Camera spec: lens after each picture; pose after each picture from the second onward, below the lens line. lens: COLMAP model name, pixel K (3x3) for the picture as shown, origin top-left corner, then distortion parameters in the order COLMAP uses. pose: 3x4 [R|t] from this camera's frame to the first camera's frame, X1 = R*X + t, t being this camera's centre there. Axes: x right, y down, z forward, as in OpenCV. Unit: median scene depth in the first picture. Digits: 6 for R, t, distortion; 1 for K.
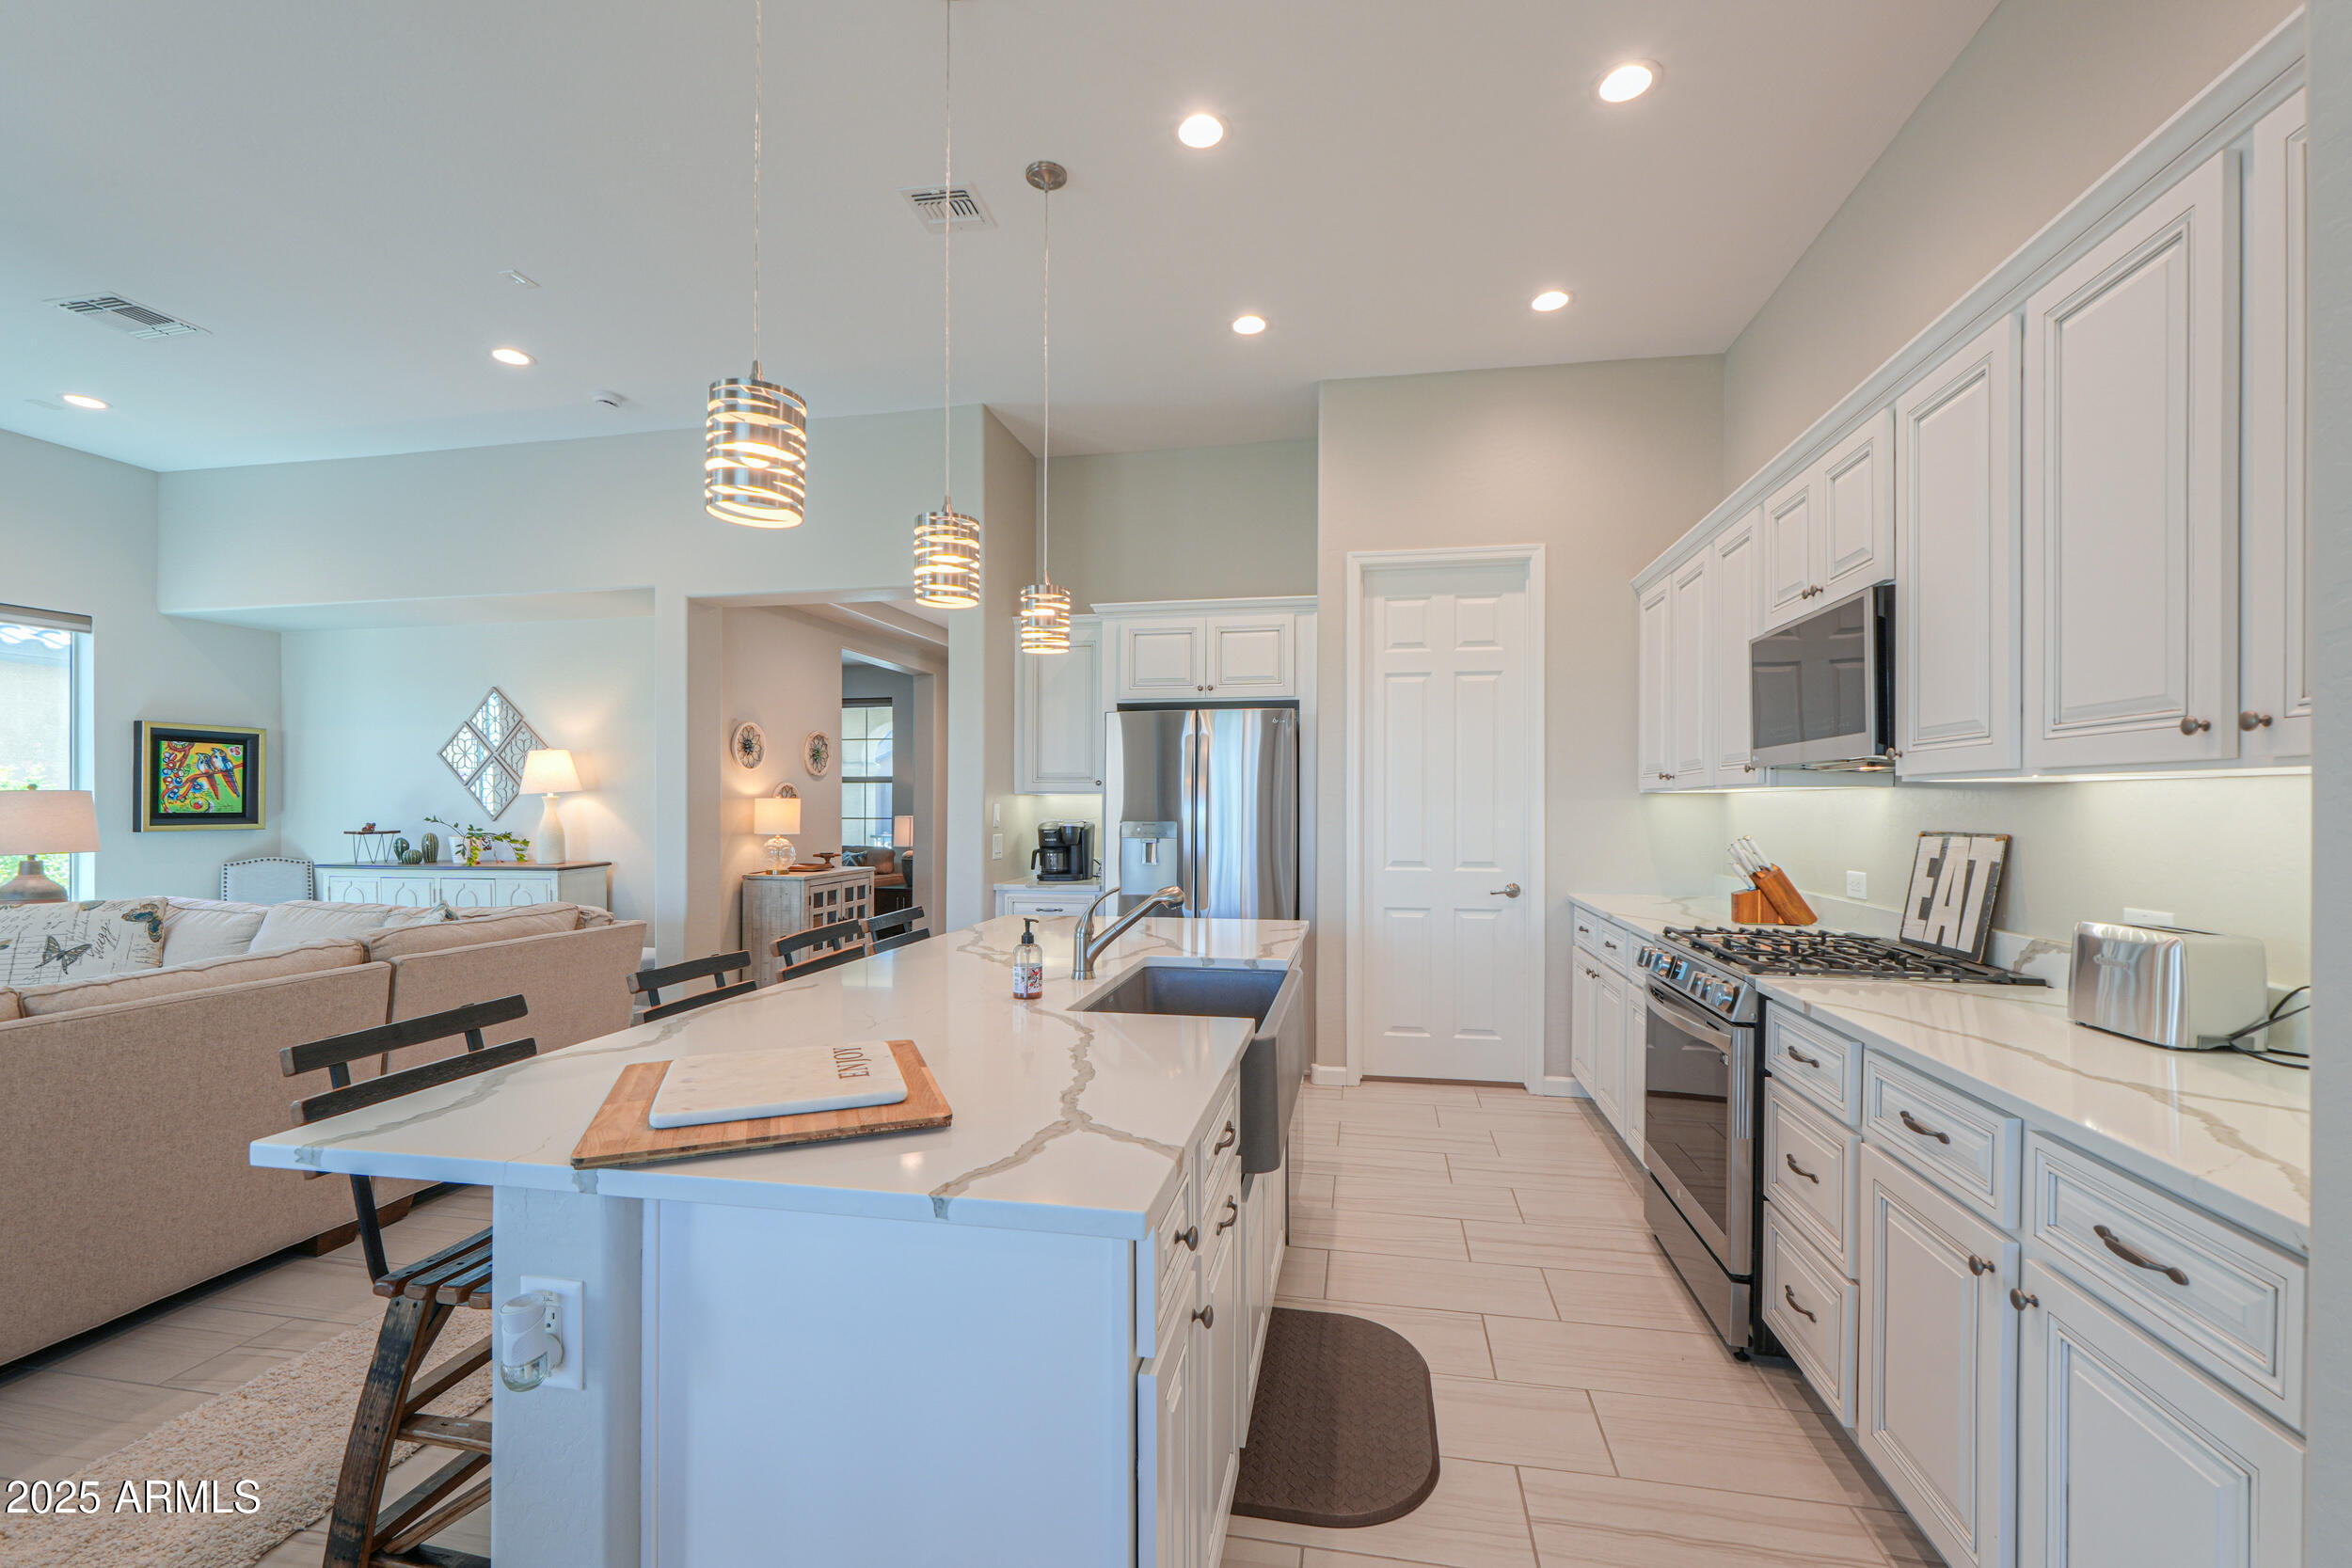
lens RADIAL K [[988.2, 0, 1178.5], [0, 988.2, 803.5], [0, 0, 1]] dist [-0.003689, -0.000479]
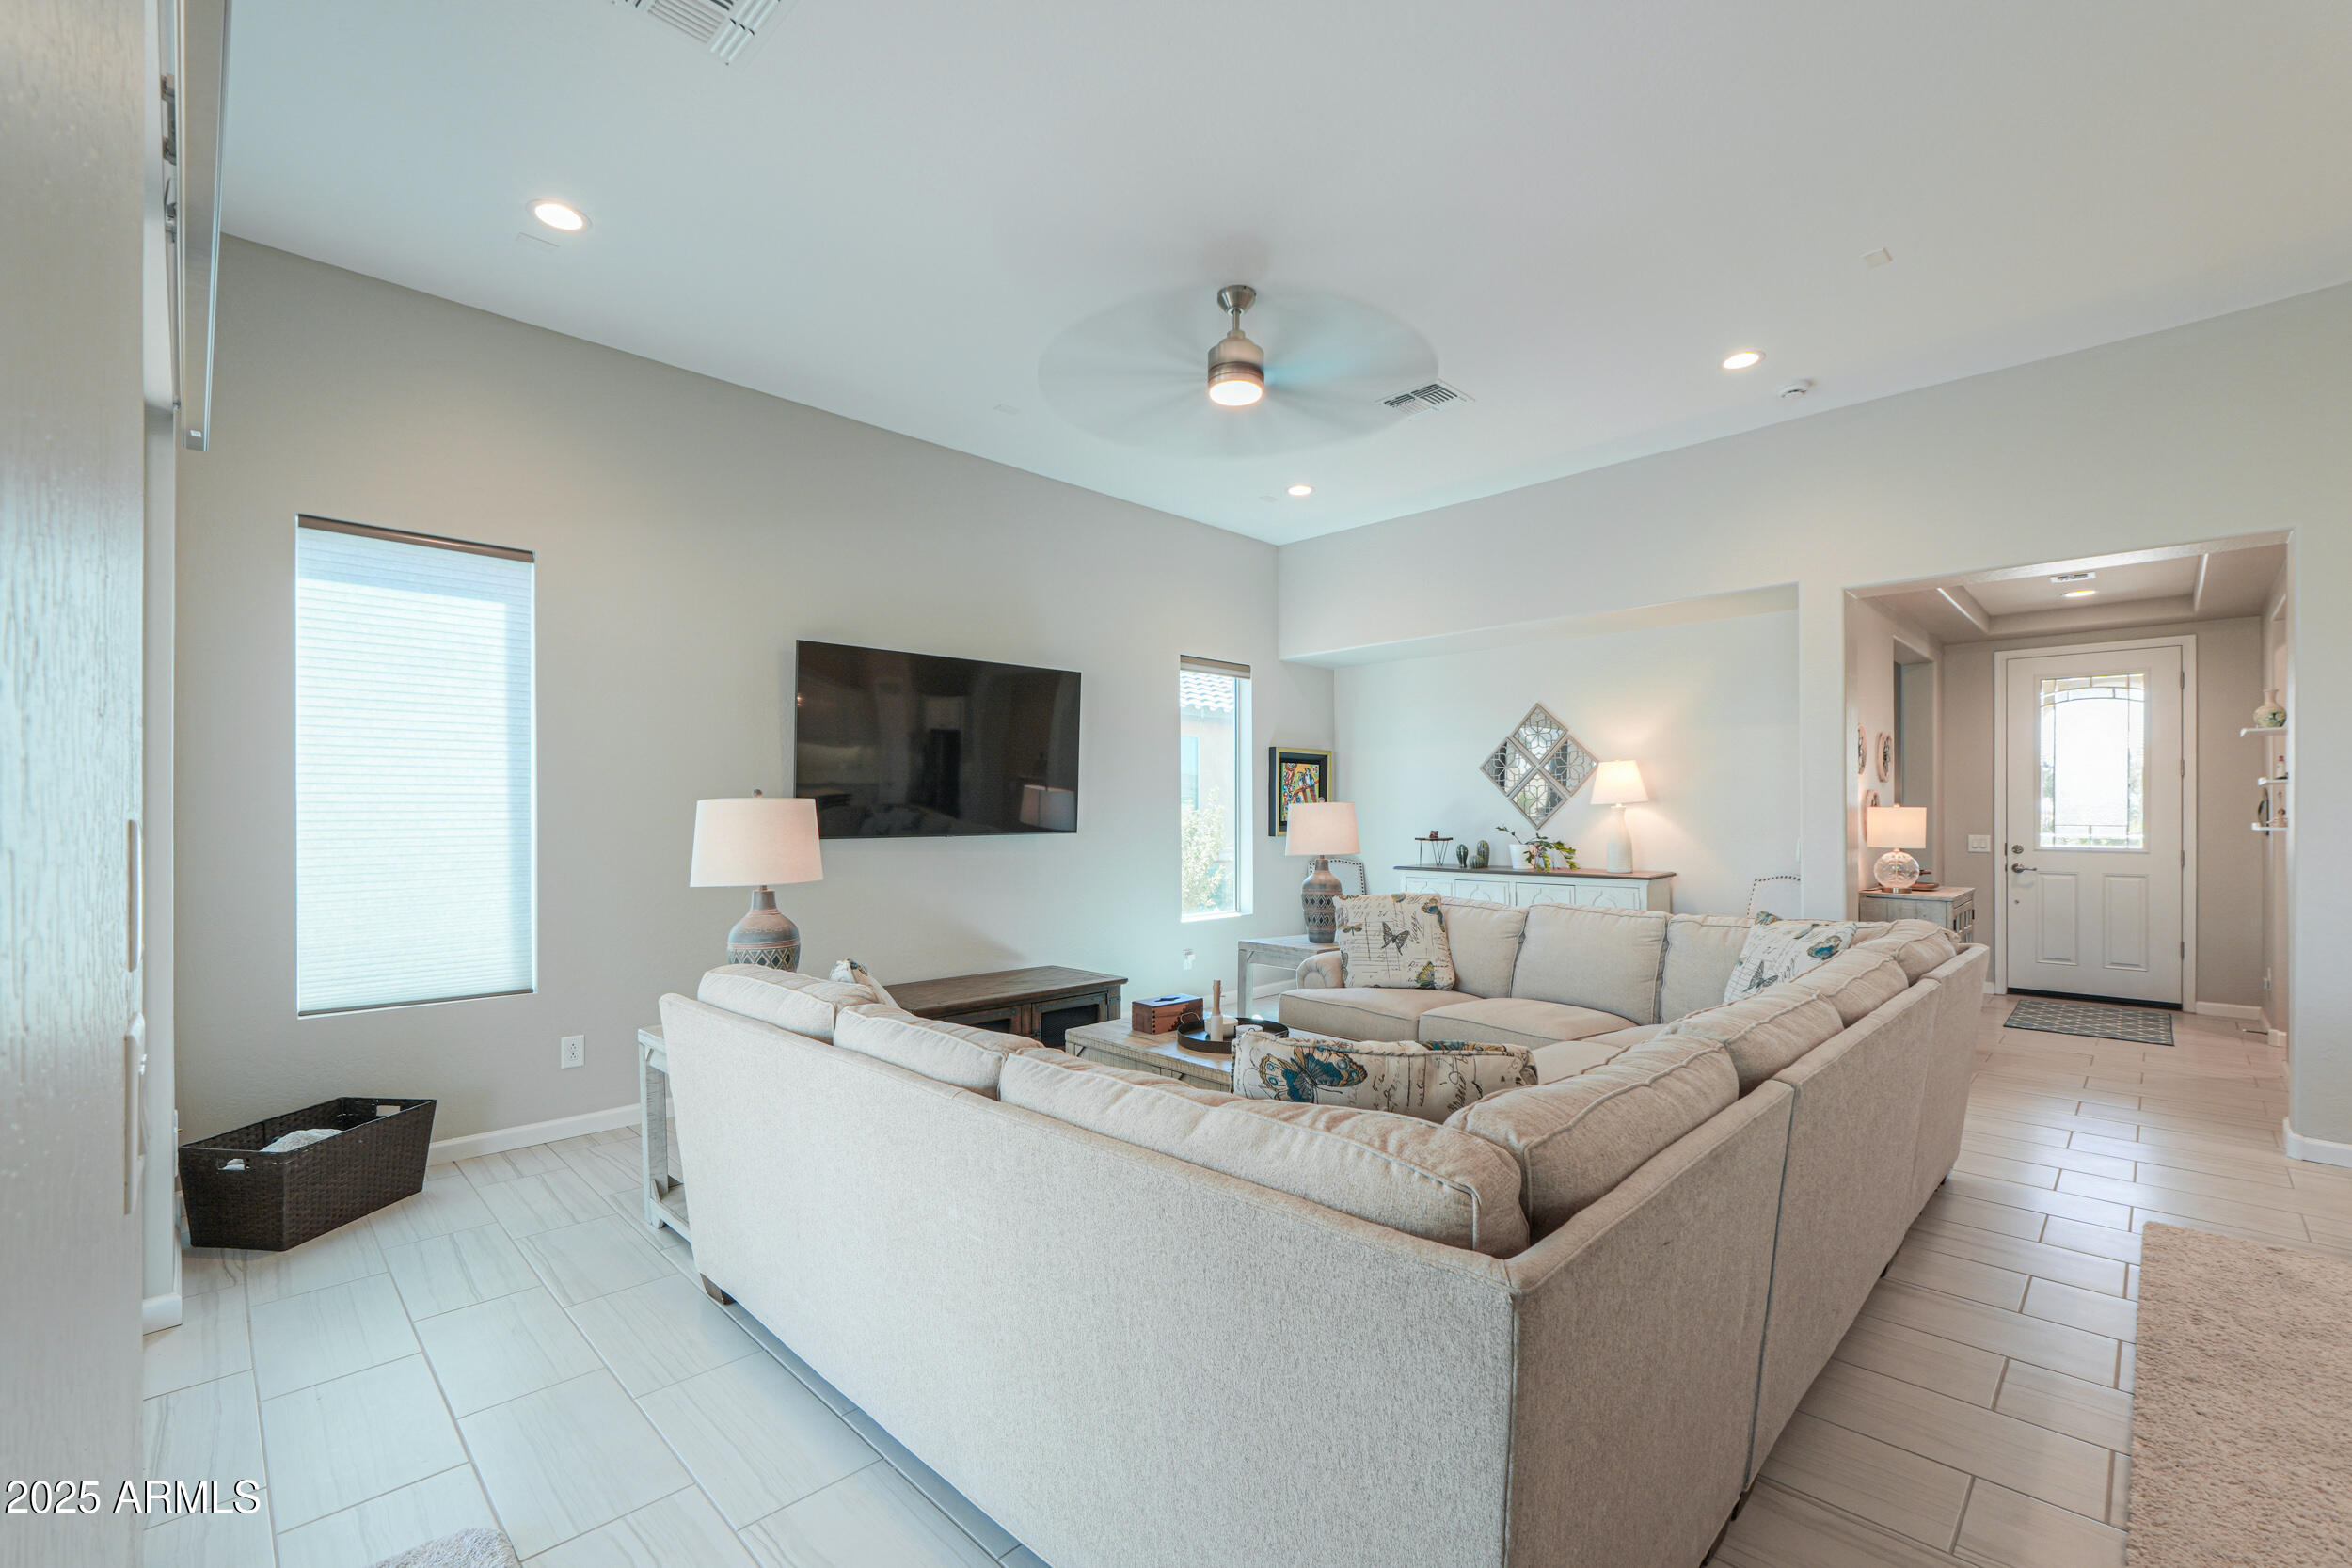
lens RADIAL K [[988.2, 0, 1178.5], [0, 988.2, 803.5], [0, 0, 1]] dist [-0.003689, -0.000479]
pose [[0.828186, -0.005609, -0.560425, -0.516163], [-0.000379, 0.999944, -0.010567, 0.000909], [0.560453, 0.008963, 0.828138, -0.116985]]
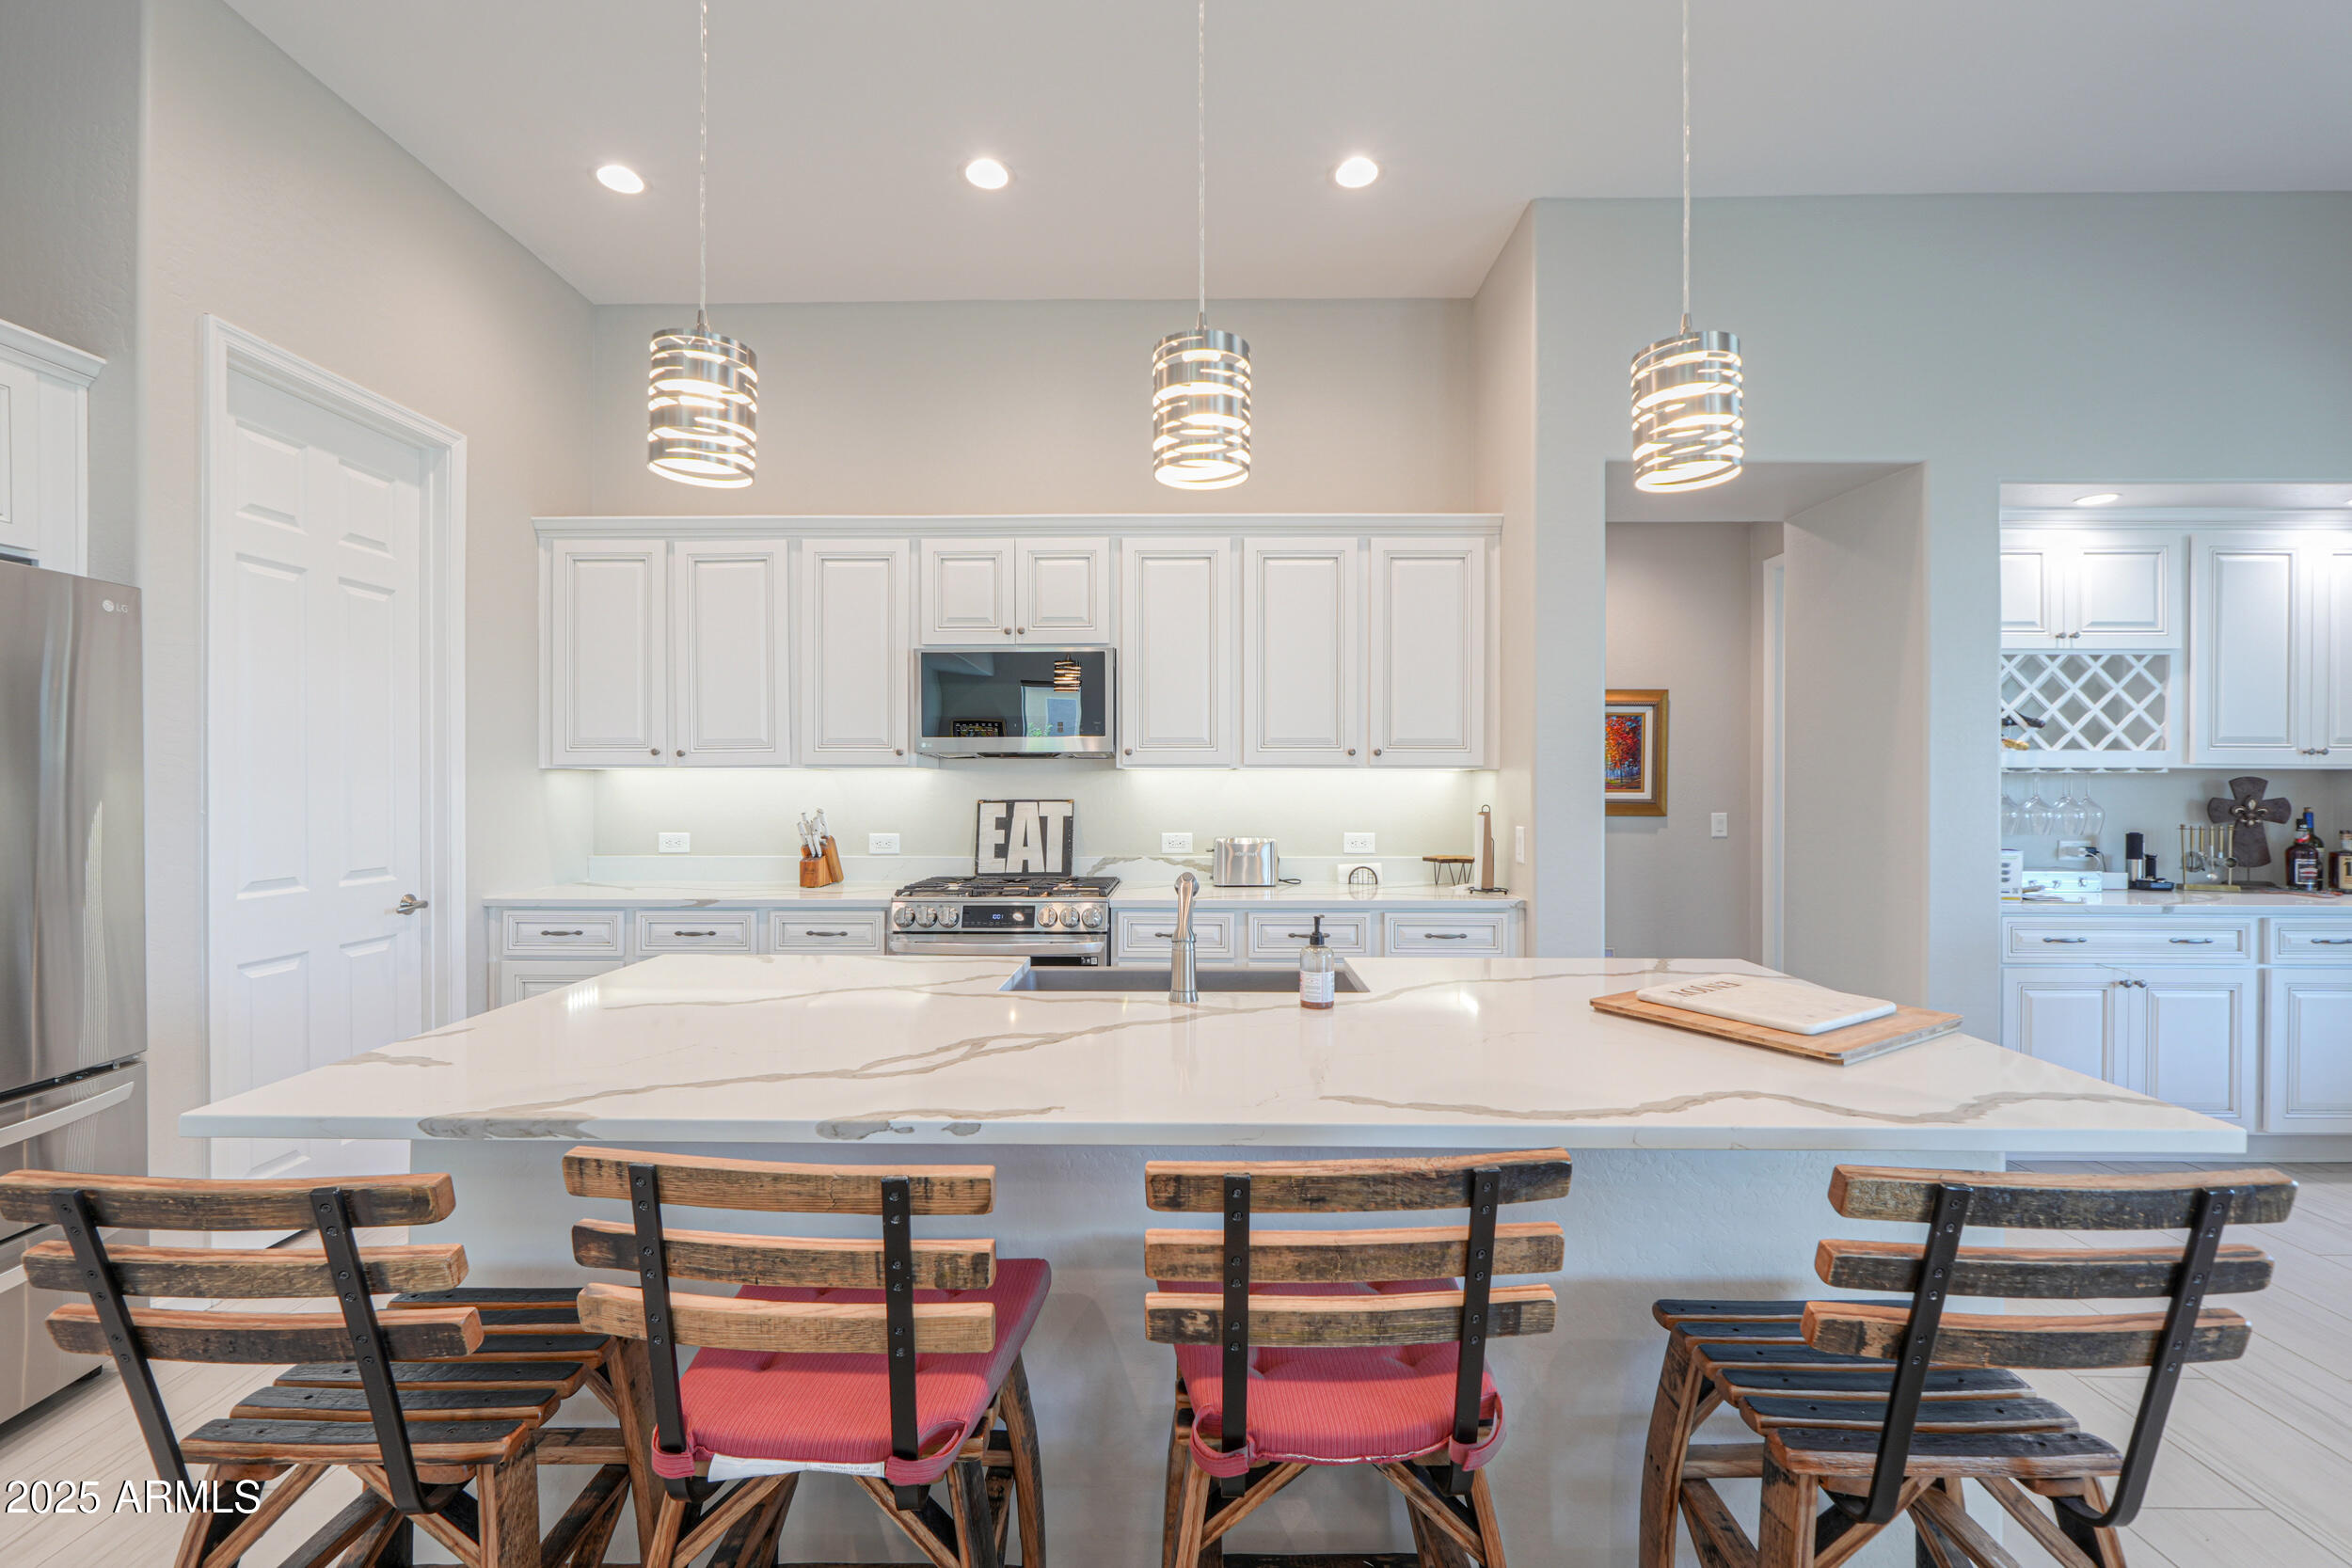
lens RADIAL K [[988.0, 0, 1181.3], [0, 988.0, 789.7], [0, 0, 1]] dist [-0.001649, -0.000033]
pose [[-0.172921, -0.011839, 0.984864, -0.418911], [-0.001903, 0.999930, 0.011686, -0.003080], [-0.984934, 0.000147, -0.172932, 0.531029]]
